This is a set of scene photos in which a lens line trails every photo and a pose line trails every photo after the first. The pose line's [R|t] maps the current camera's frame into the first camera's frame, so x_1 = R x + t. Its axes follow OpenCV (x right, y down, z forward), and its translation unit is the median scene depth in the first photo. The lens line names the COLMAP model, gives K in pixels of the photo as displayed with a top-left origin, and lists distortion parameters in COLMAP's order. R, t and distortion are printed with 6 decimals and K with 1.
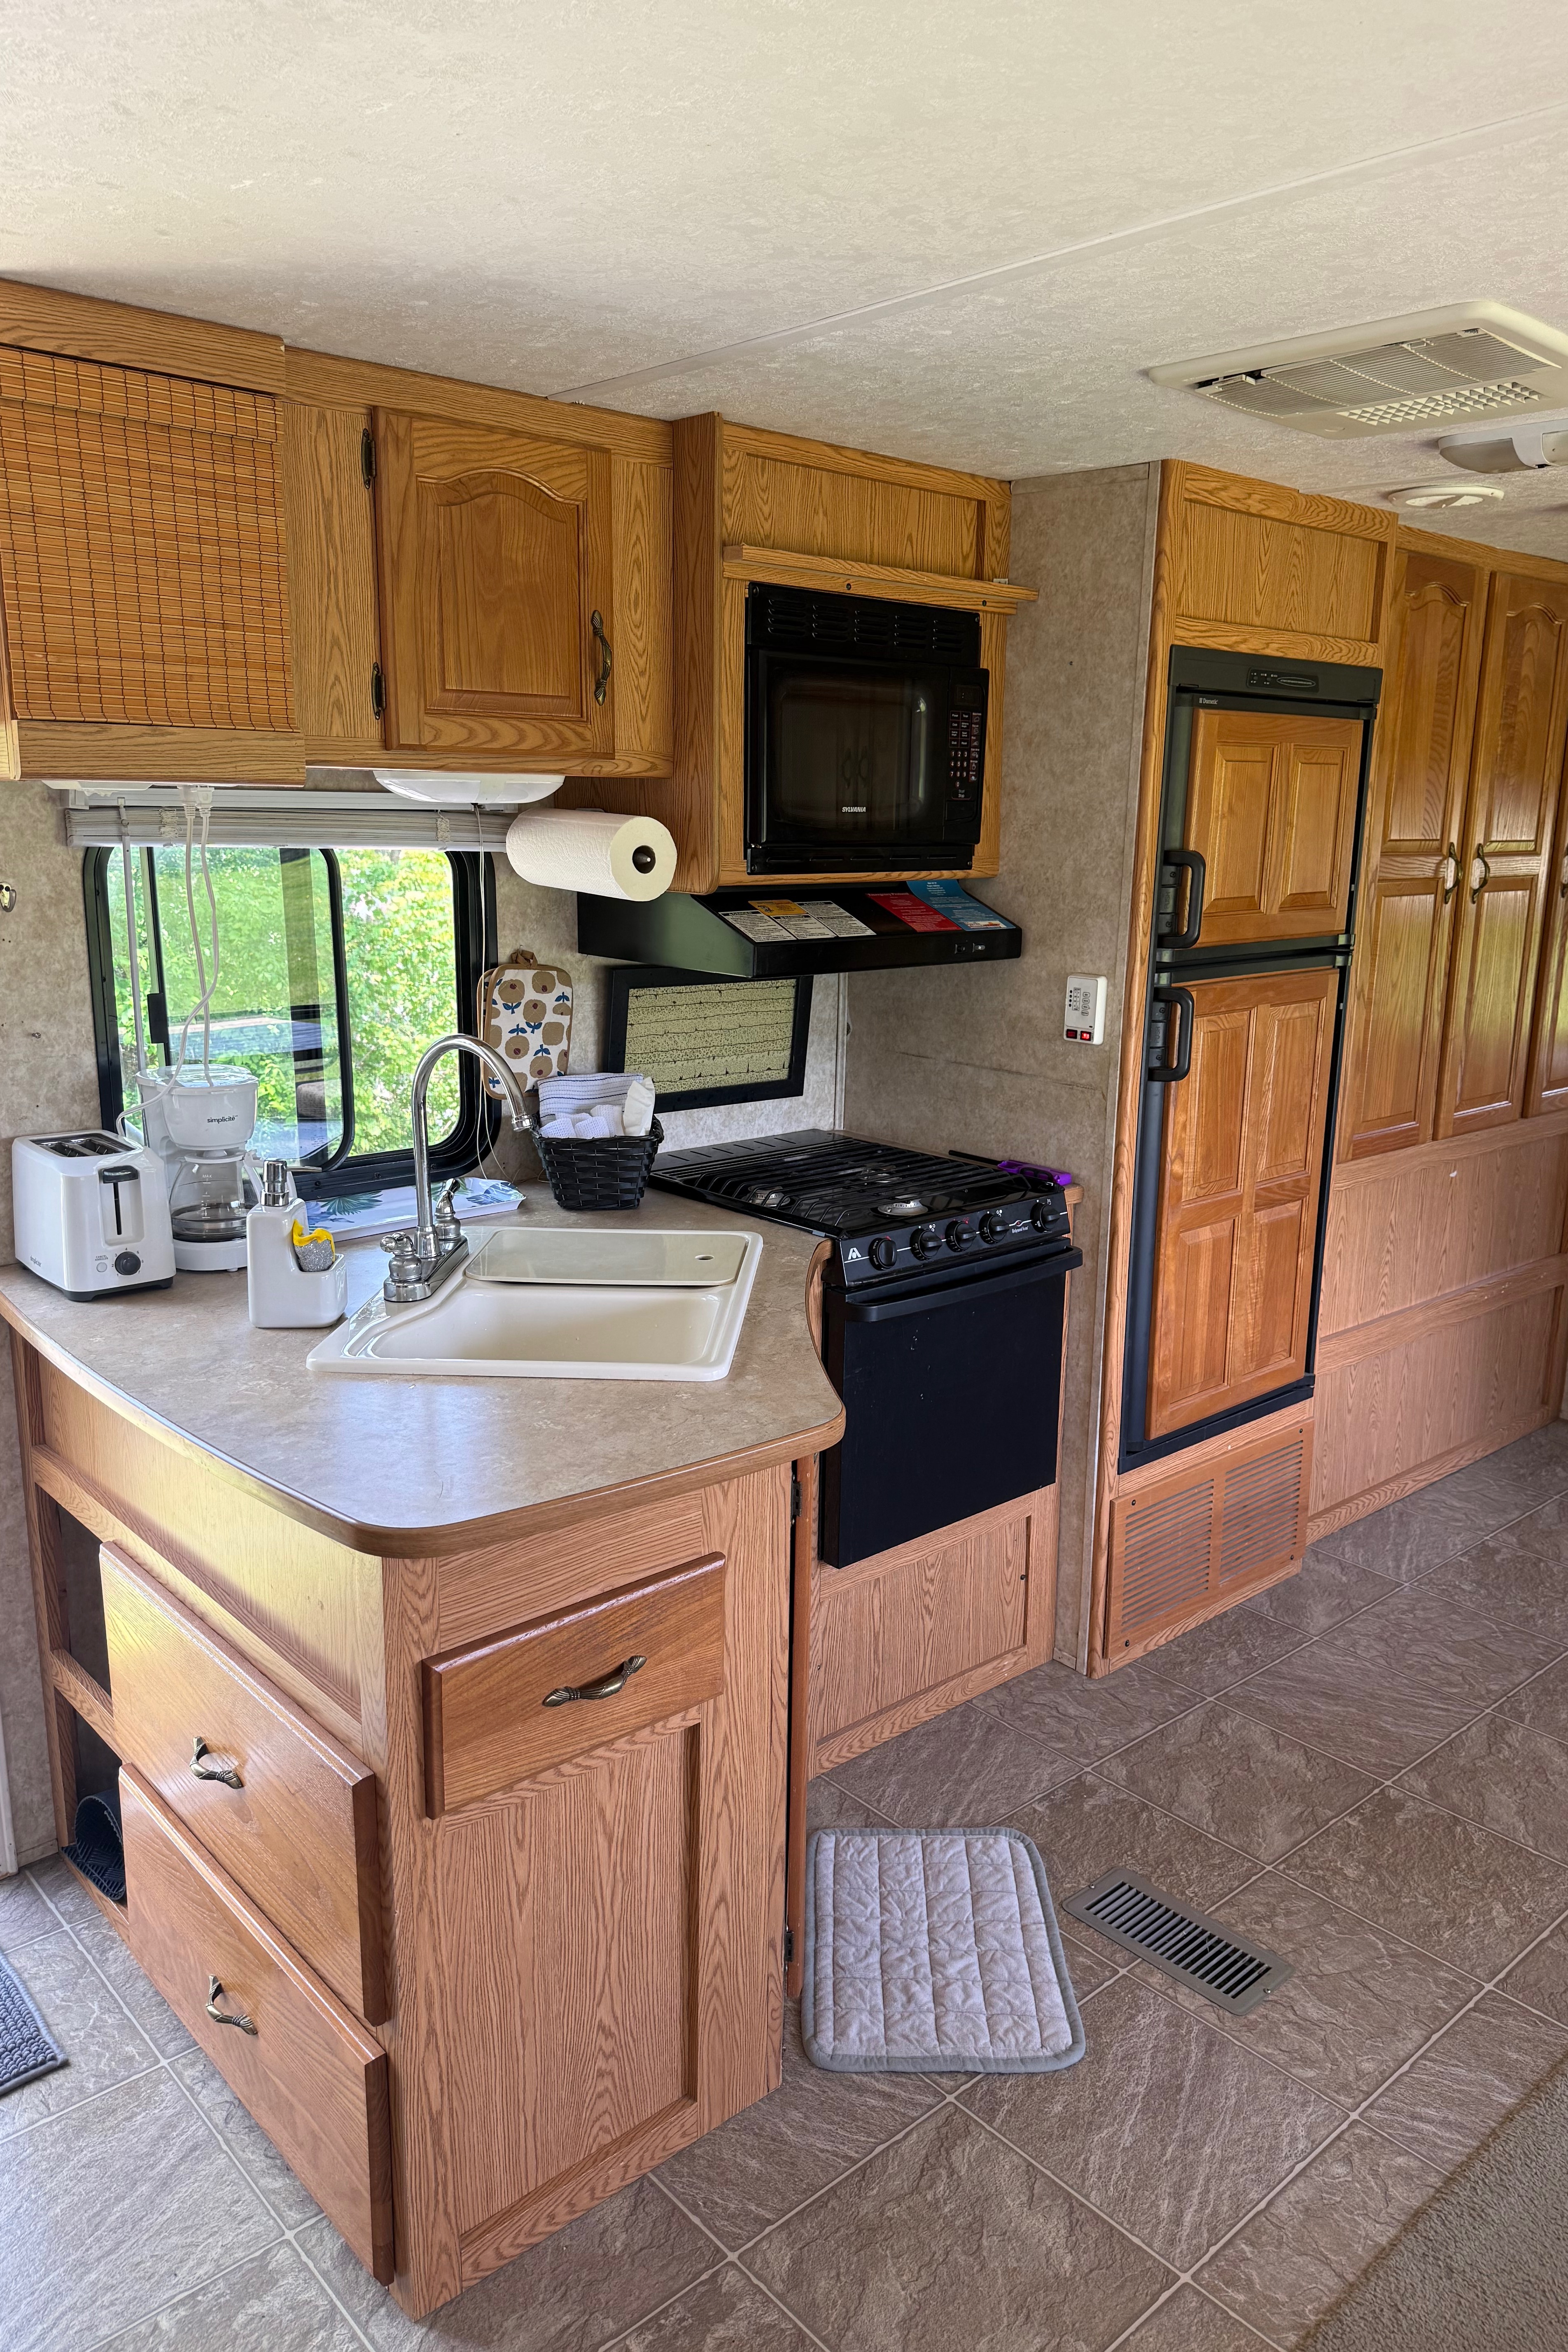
lens RADIAL K [[1669.7, 0, 794.0], [0, 1669.7, 1215.8], [0, 0, 1]] dist [0.044787, -0.033717]
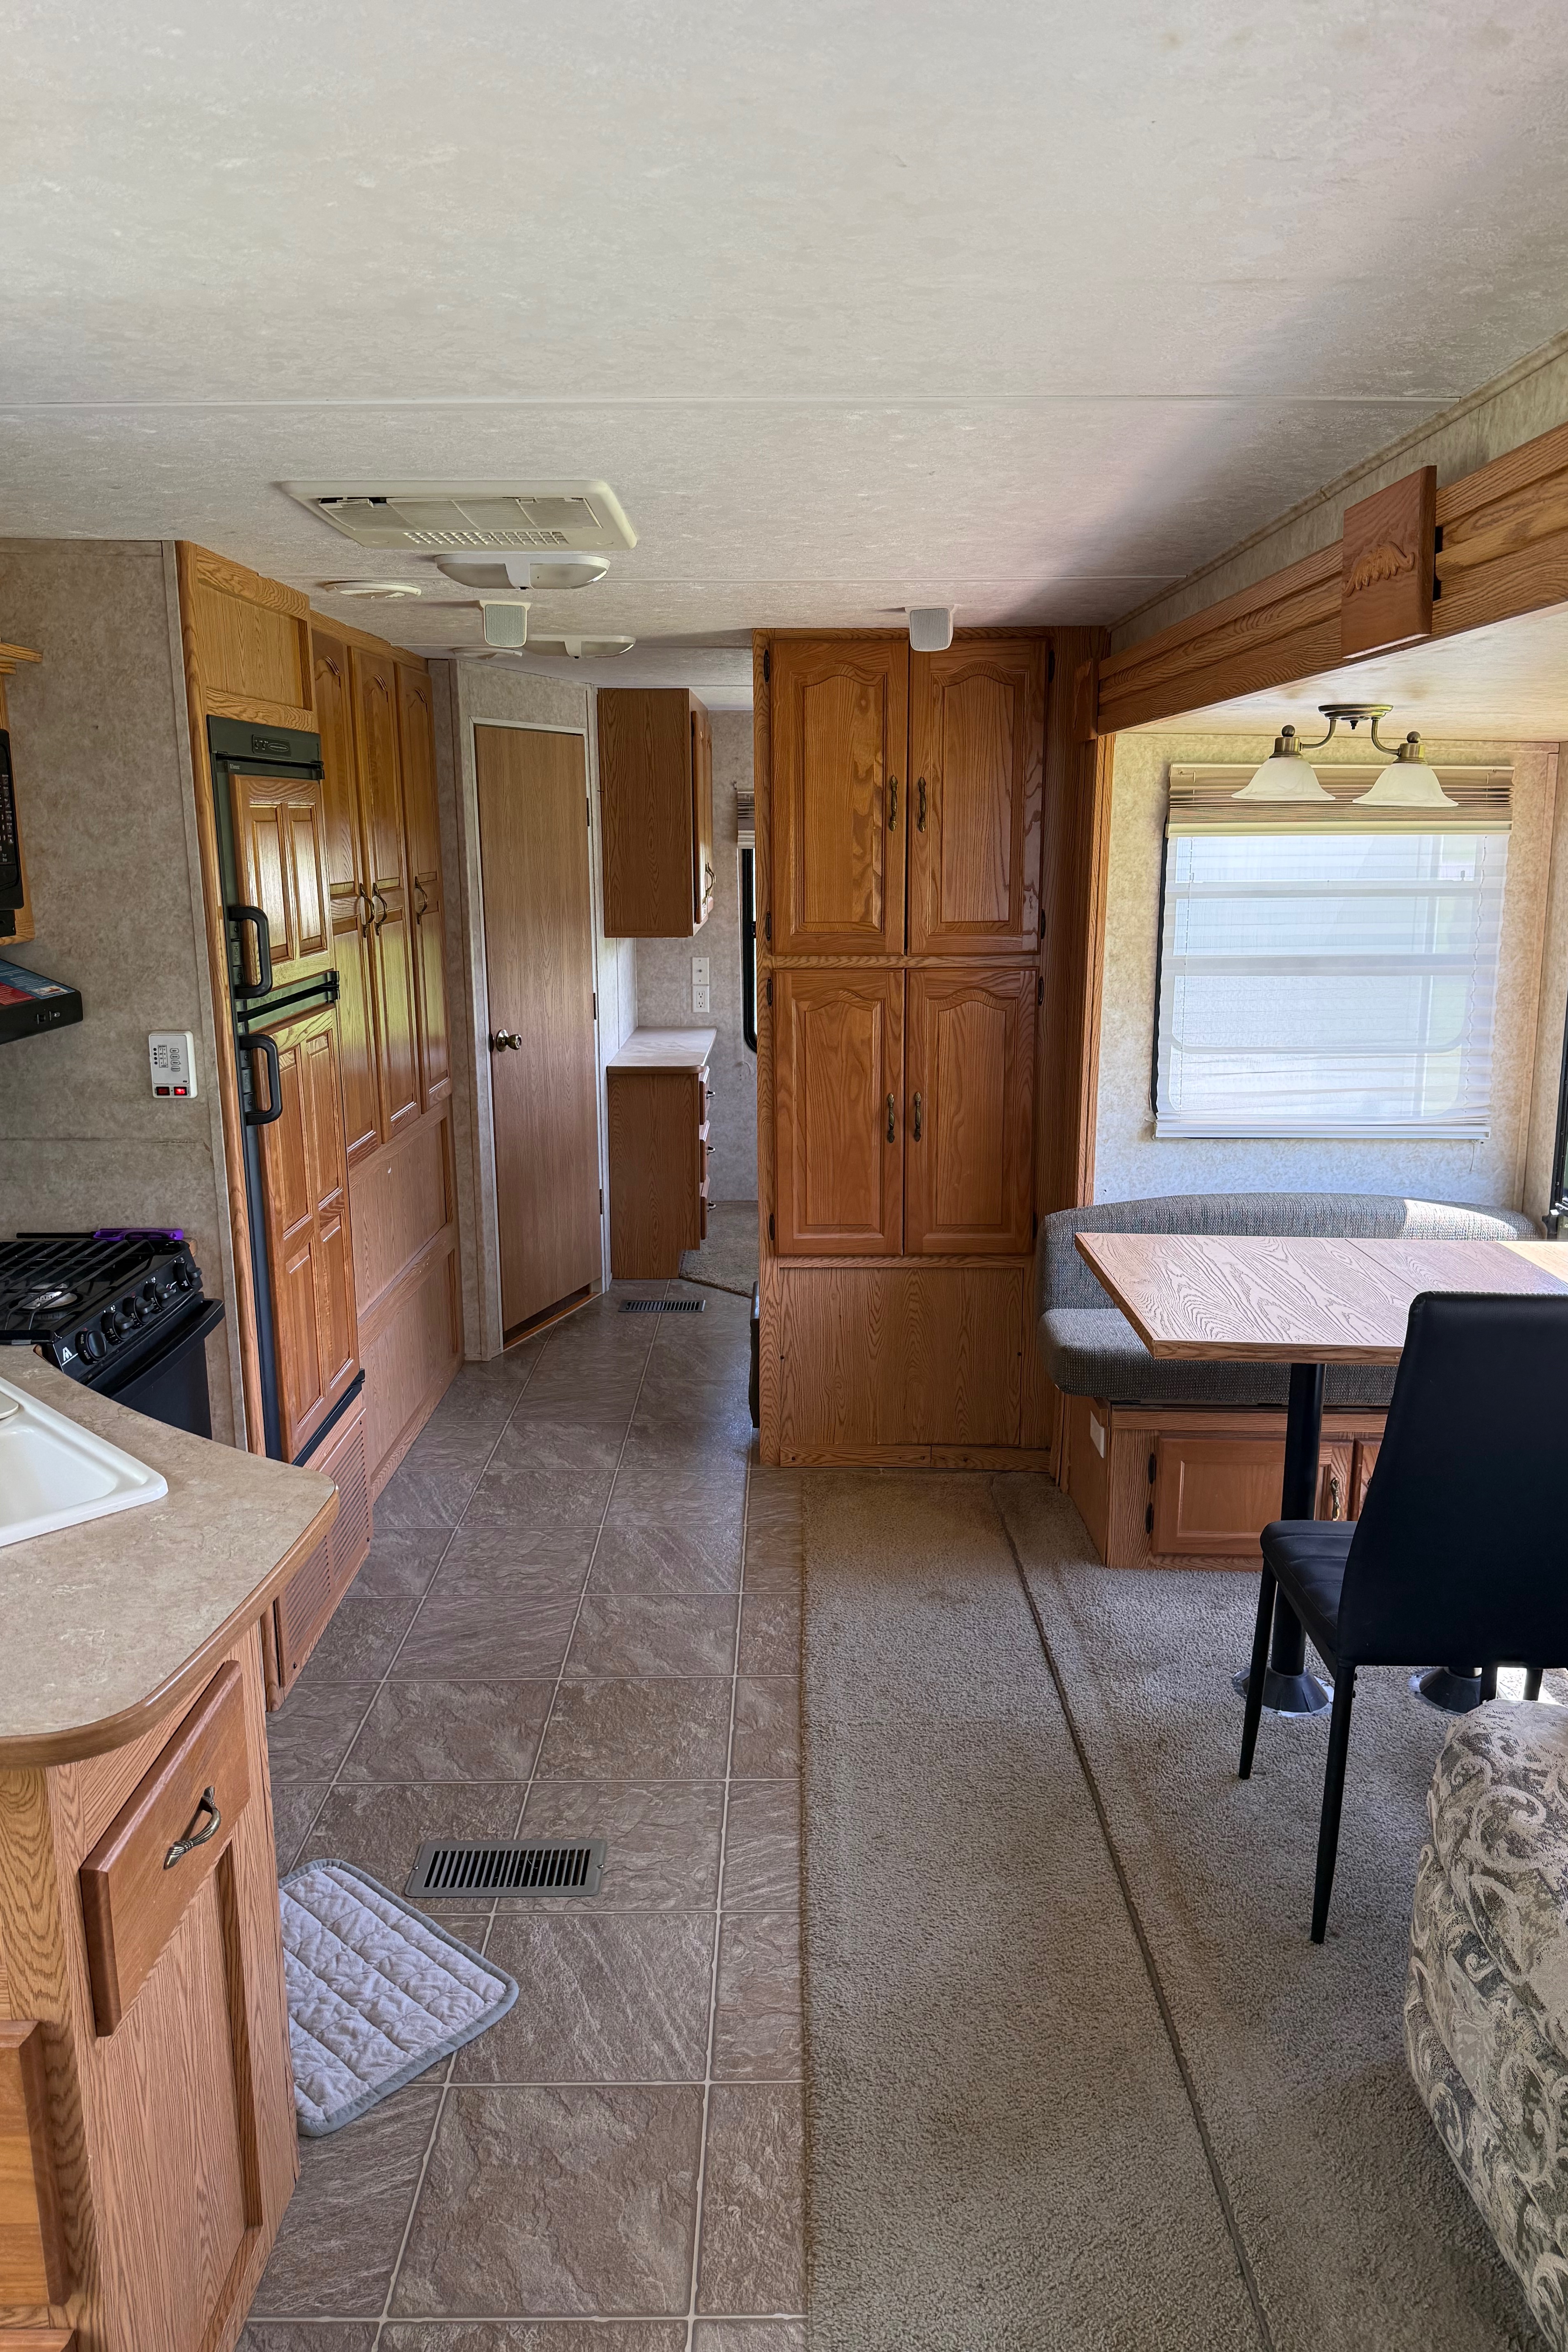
lens RADIAL K [[1669.7, 0, 782.4], [0, 1669.7, 1192.0], [0, 0, 1]] dist [0.044787, -0.033717]
pose [[0.676934, -0.182642, 0.713023, -0.334055], [0.193165, 0.978852, 0.067346, -0.049068], [-0.710245, 0.092142, 0.697899, 0.039471]]
